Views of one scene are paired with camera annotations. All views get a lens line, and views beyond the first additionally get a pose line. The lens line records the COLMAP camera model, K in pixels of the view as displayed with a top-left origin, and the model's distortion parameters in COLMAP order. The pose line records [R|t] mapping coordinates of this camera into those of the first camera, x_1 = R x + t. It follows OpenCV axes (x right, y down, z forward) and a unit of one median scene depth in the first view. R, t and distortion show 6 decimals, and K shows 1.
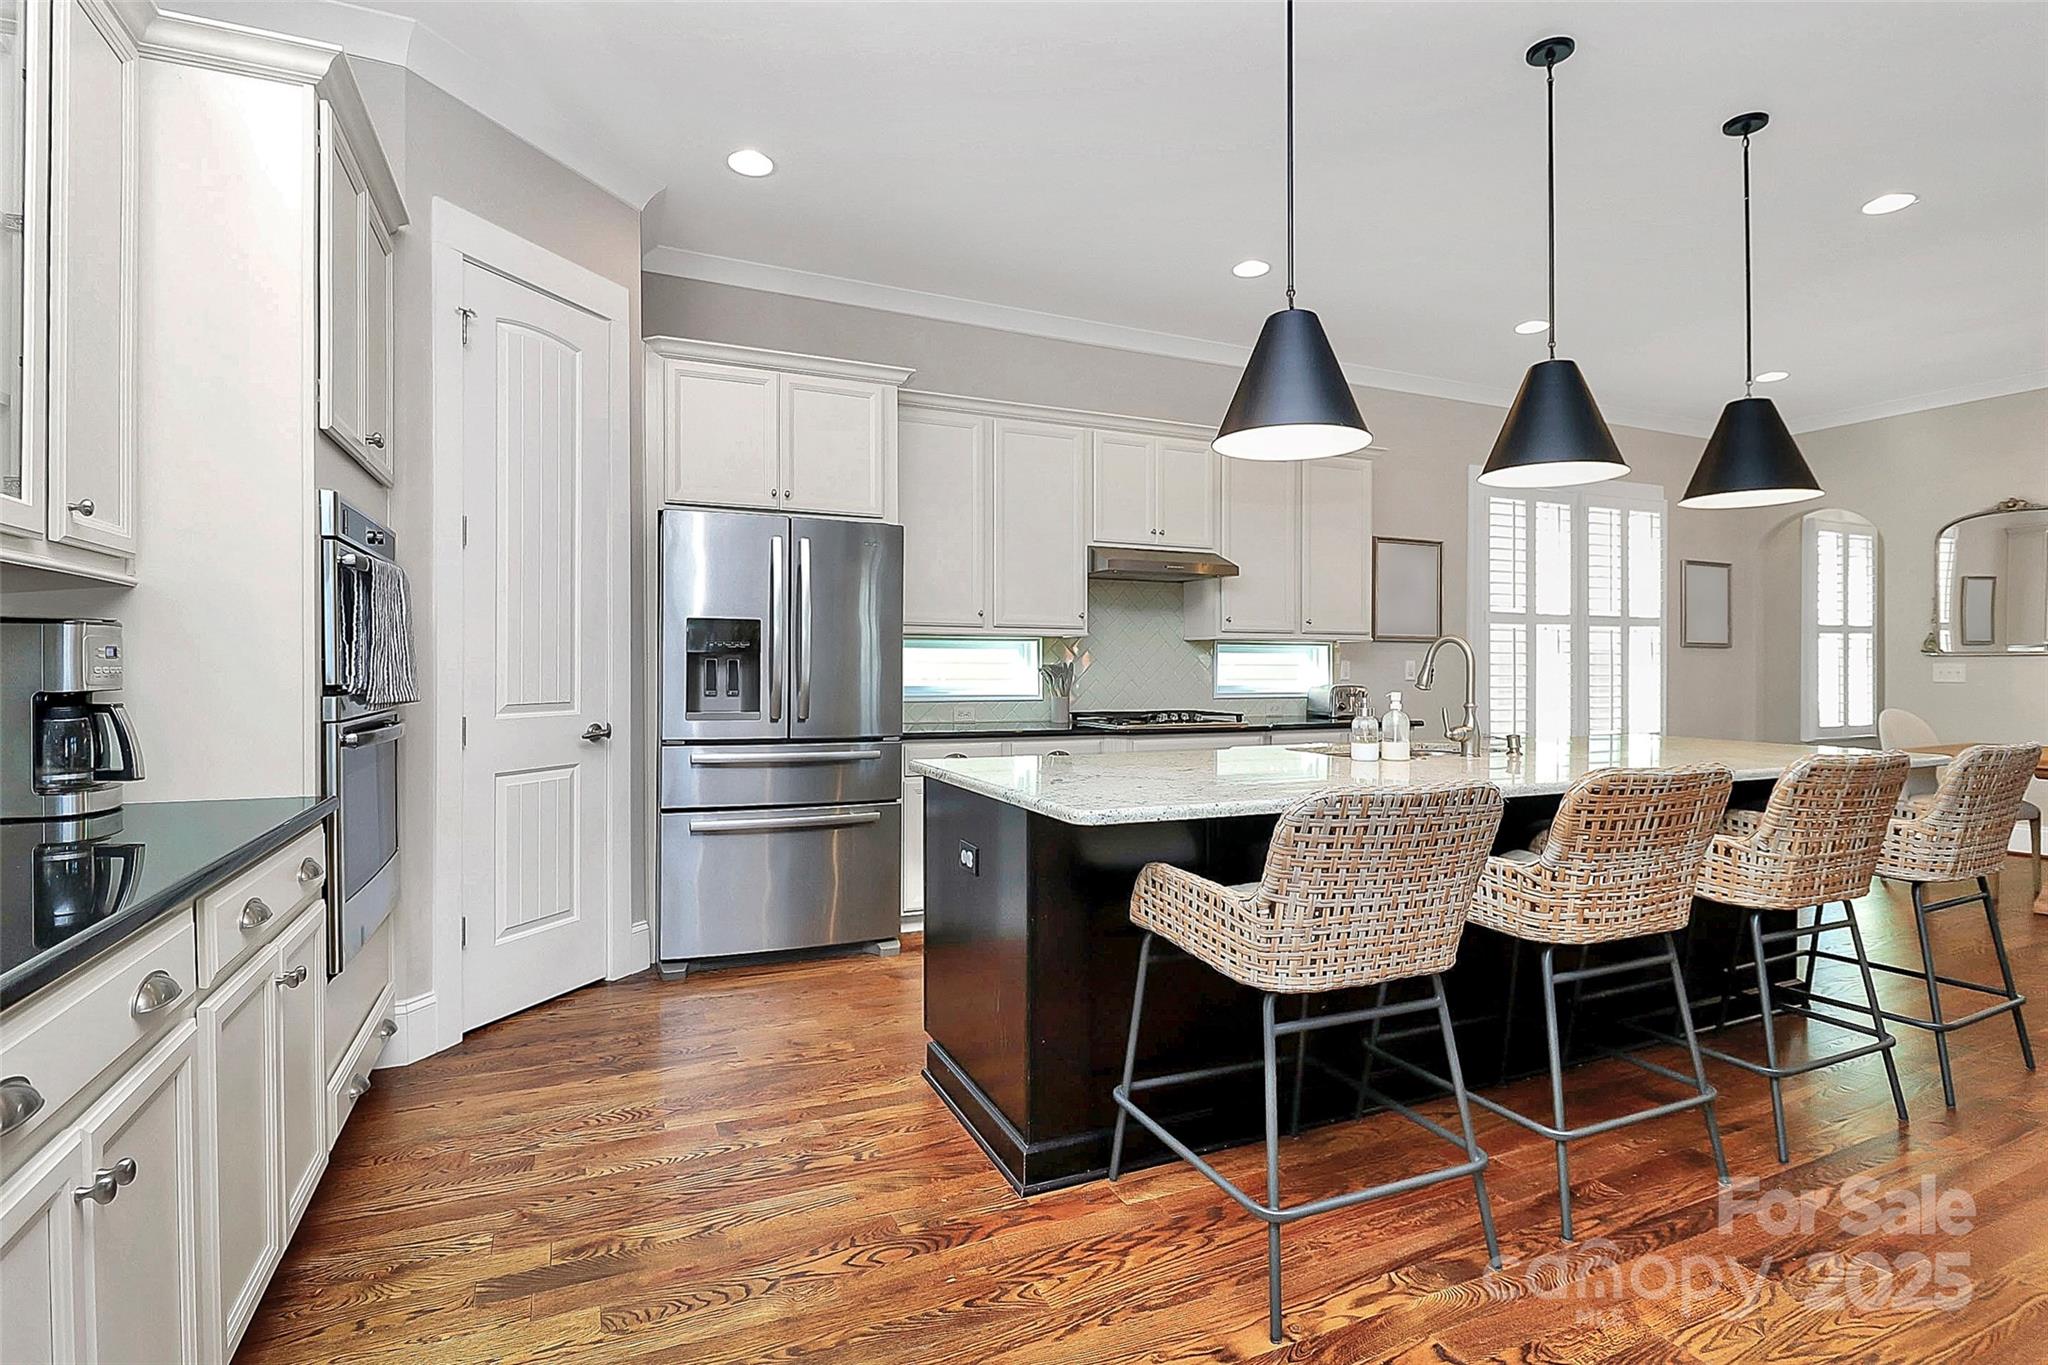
lens RADIAL K [[983.3, 0, 1011.8], [0, 983.3, 666.4], [0, 0, 1]] dist [-0.020259, -0.000978]
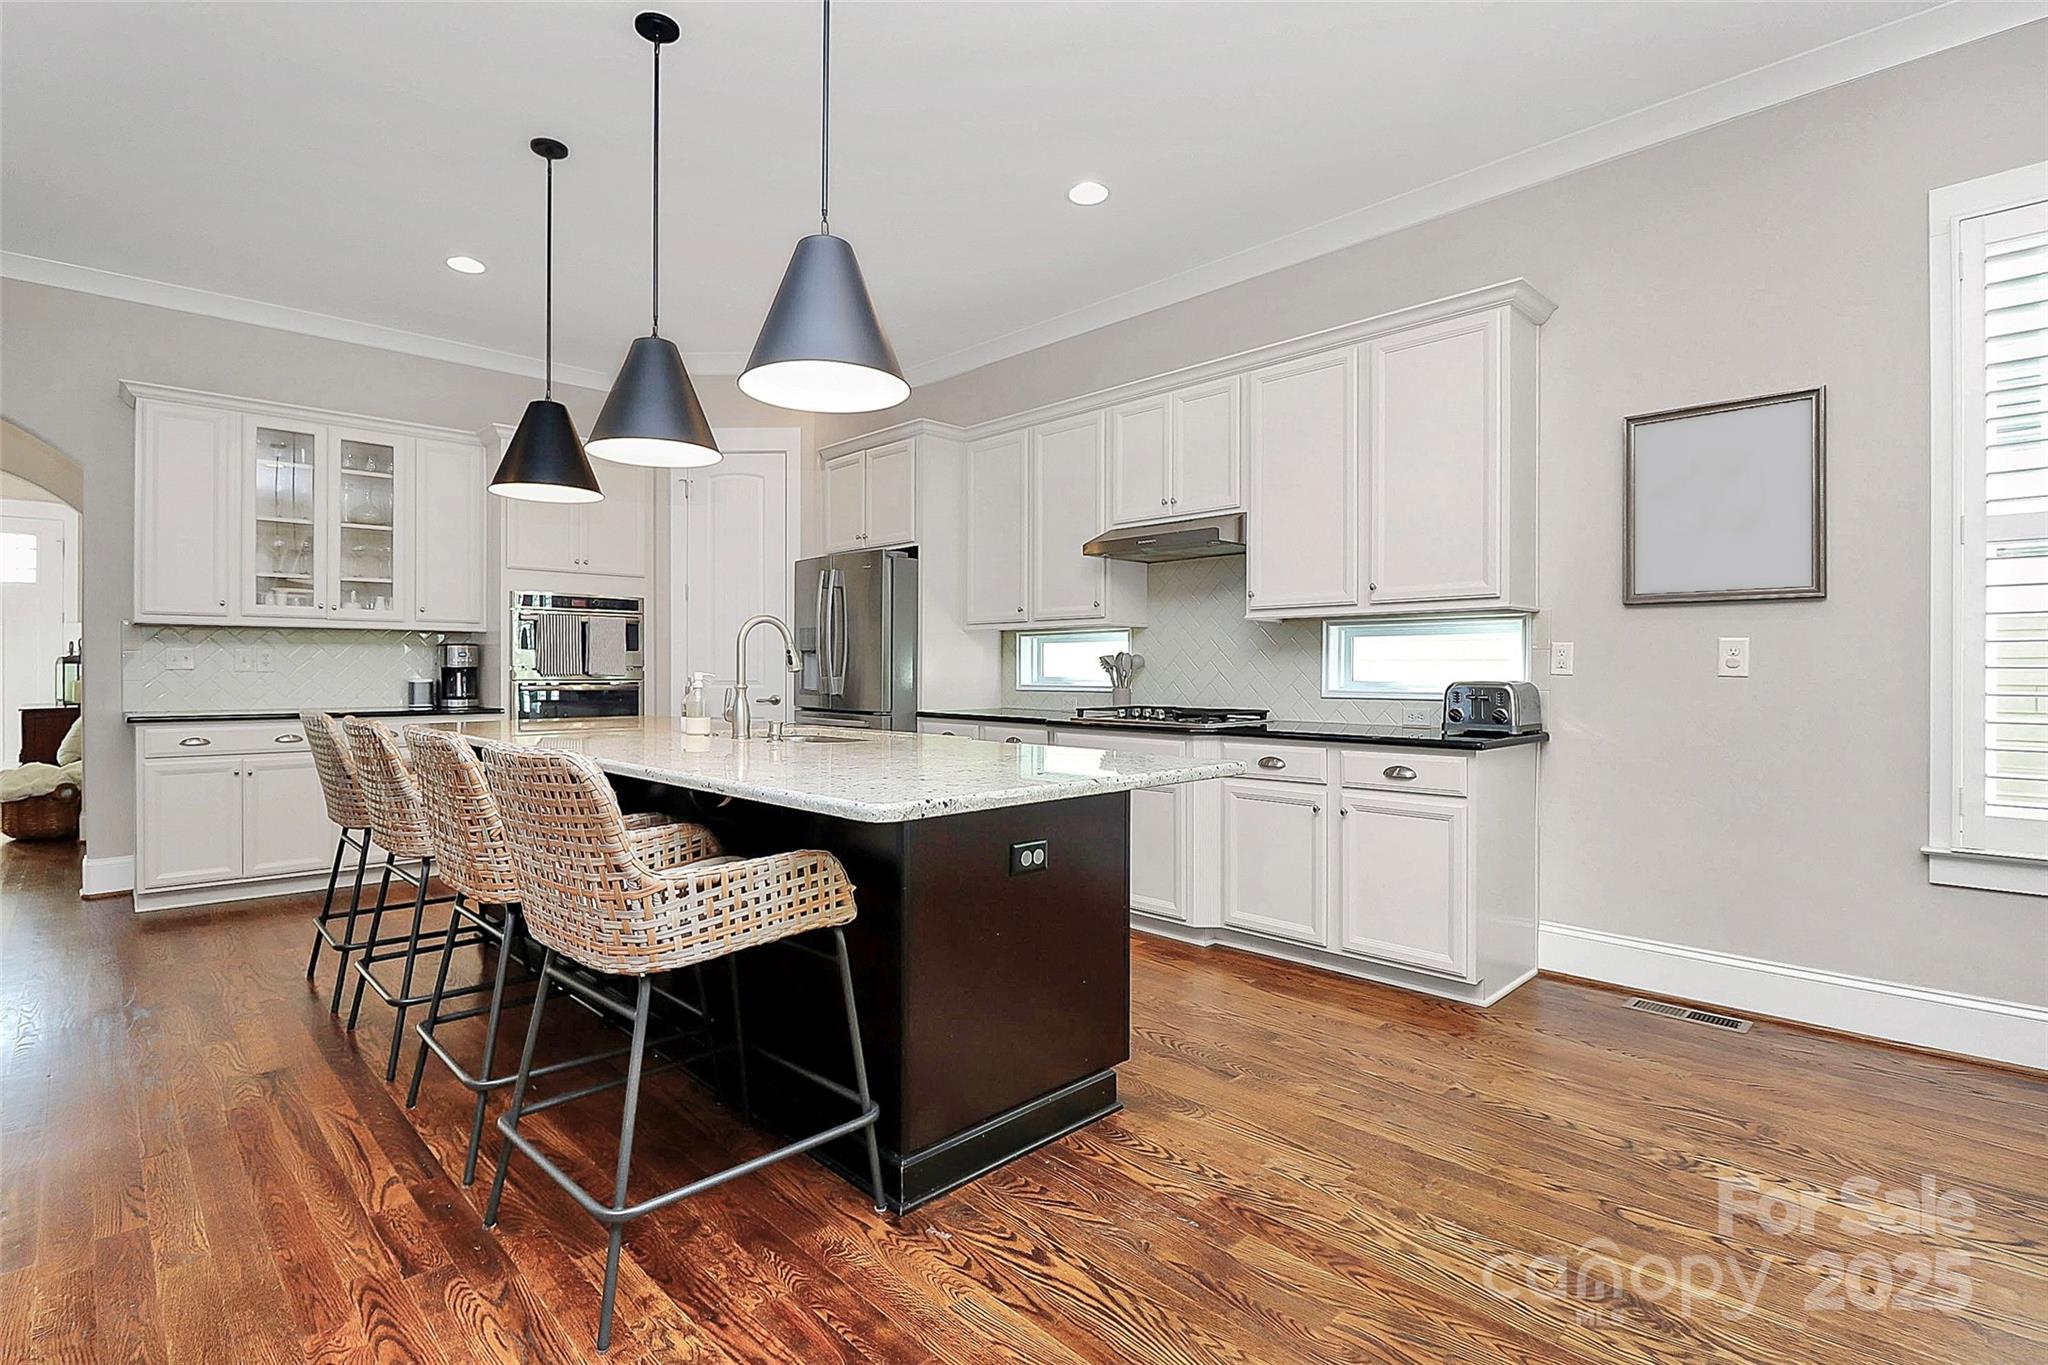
lens RADIAL K [[983.3, 0, 1011.8], [0, 983.3, 666.4], [0, 0, 1]] dist [-0.020259, -0.000978]
pose [[0.341574, -0.006977, -0.939829, 0.993141], [-0.000694, 0.999970, -0.007675, 0.017605], [0.939855, 0.003274, 0.341559, 0.617623]]
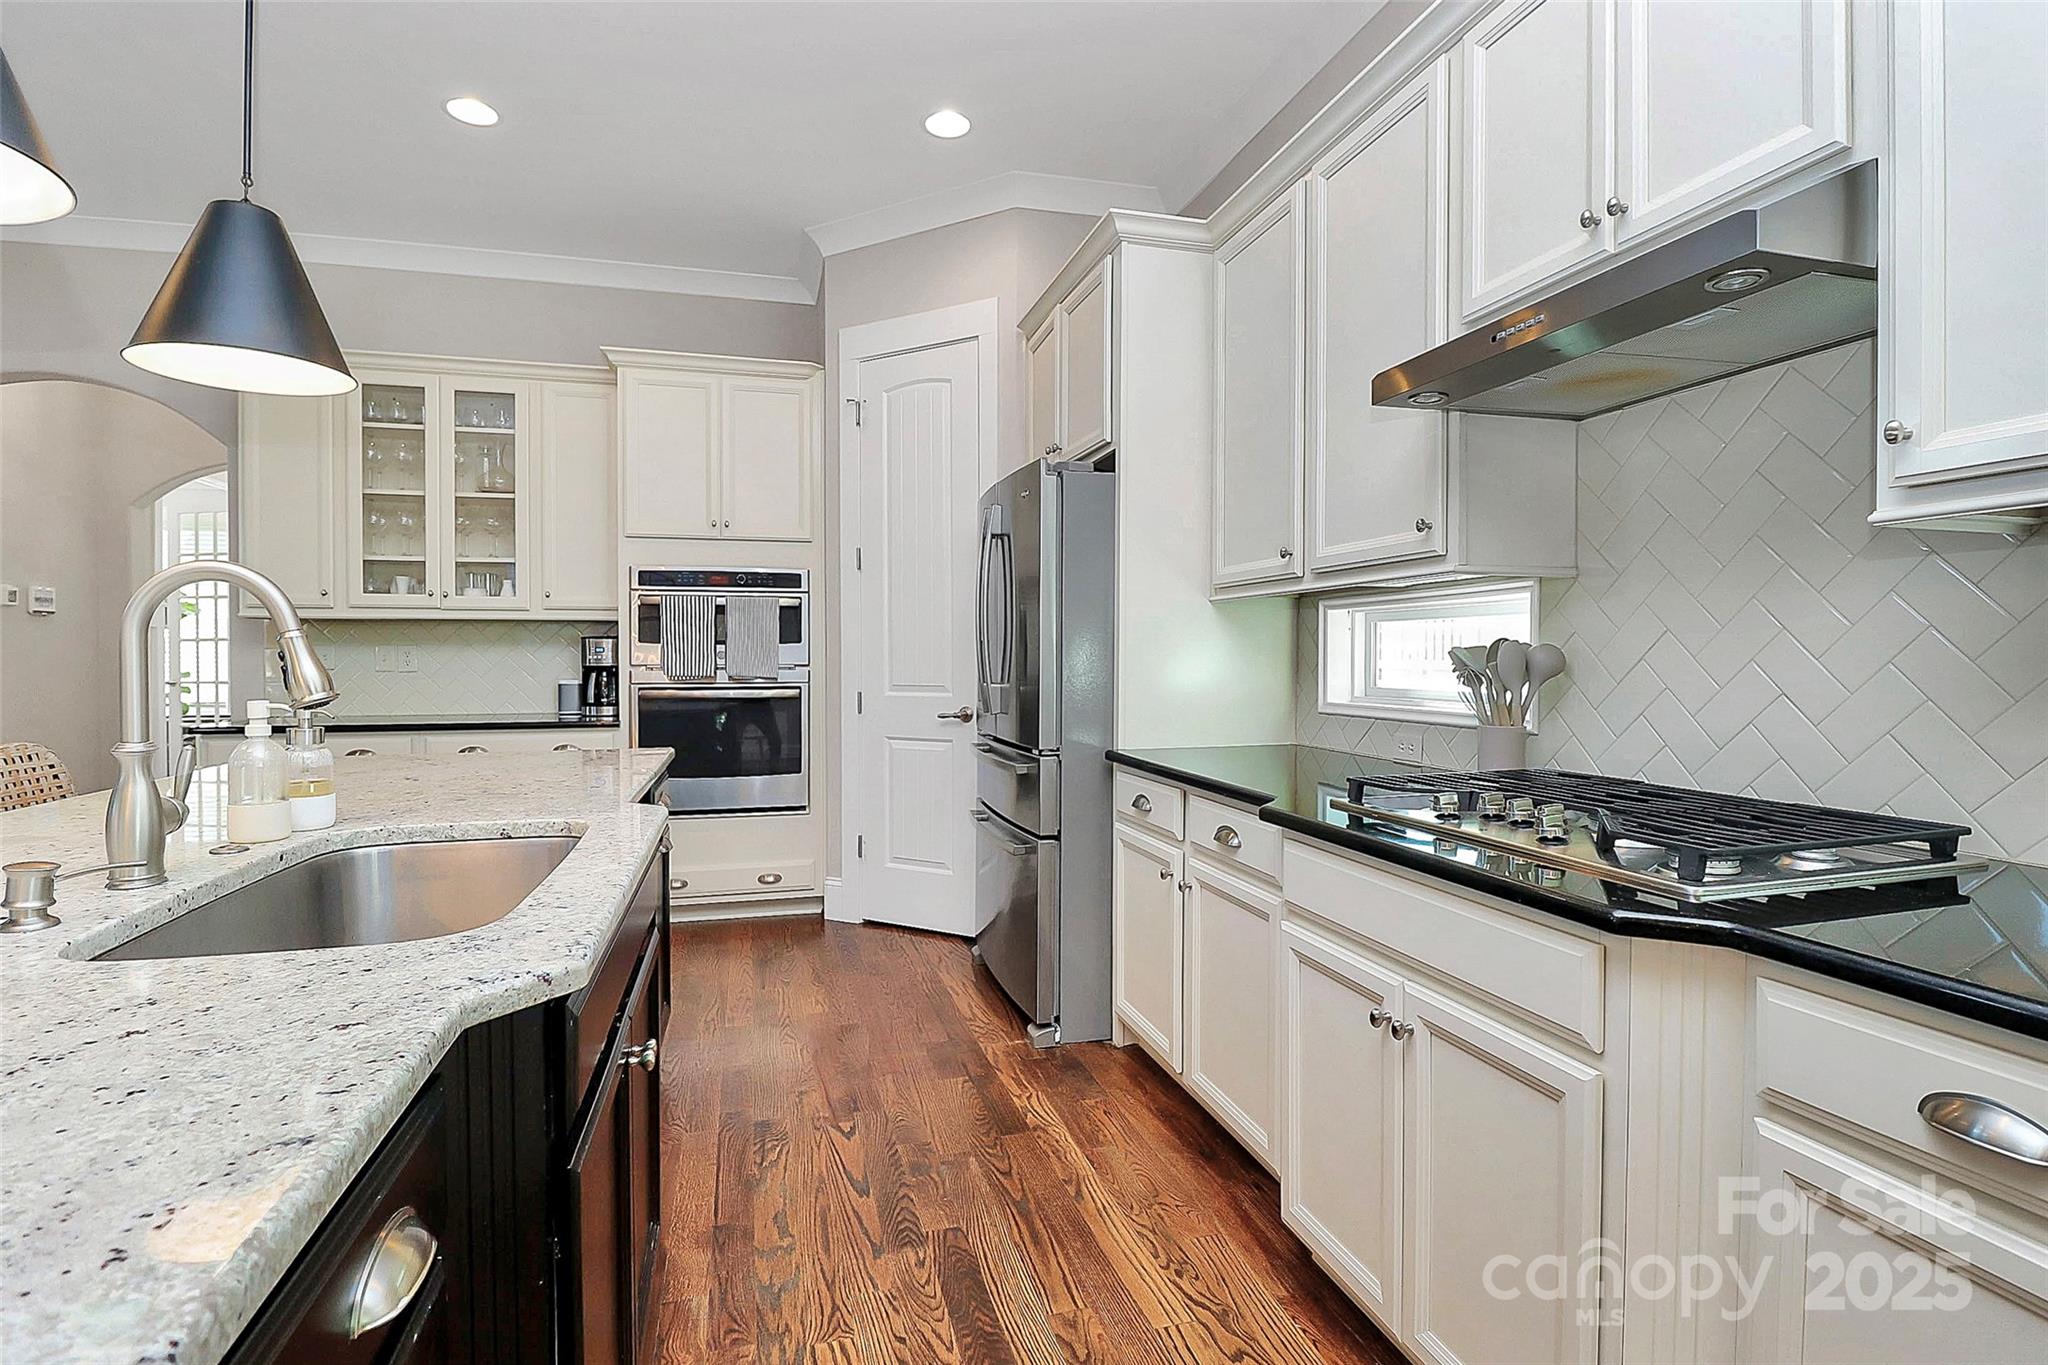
lens RADIAL K [[983.3, 0, 1011.8], [0, 983.3, 666.4], [0, 0, 1]] dist [-0.020259, -0.000978]
pose [[-0.149478, 0.004120, -0.988756, 0.520103], [-0.000737, 0.999991, 0.004278, 0.005531], [0.988765, 0.001368, -0.149474, 0.930402]]
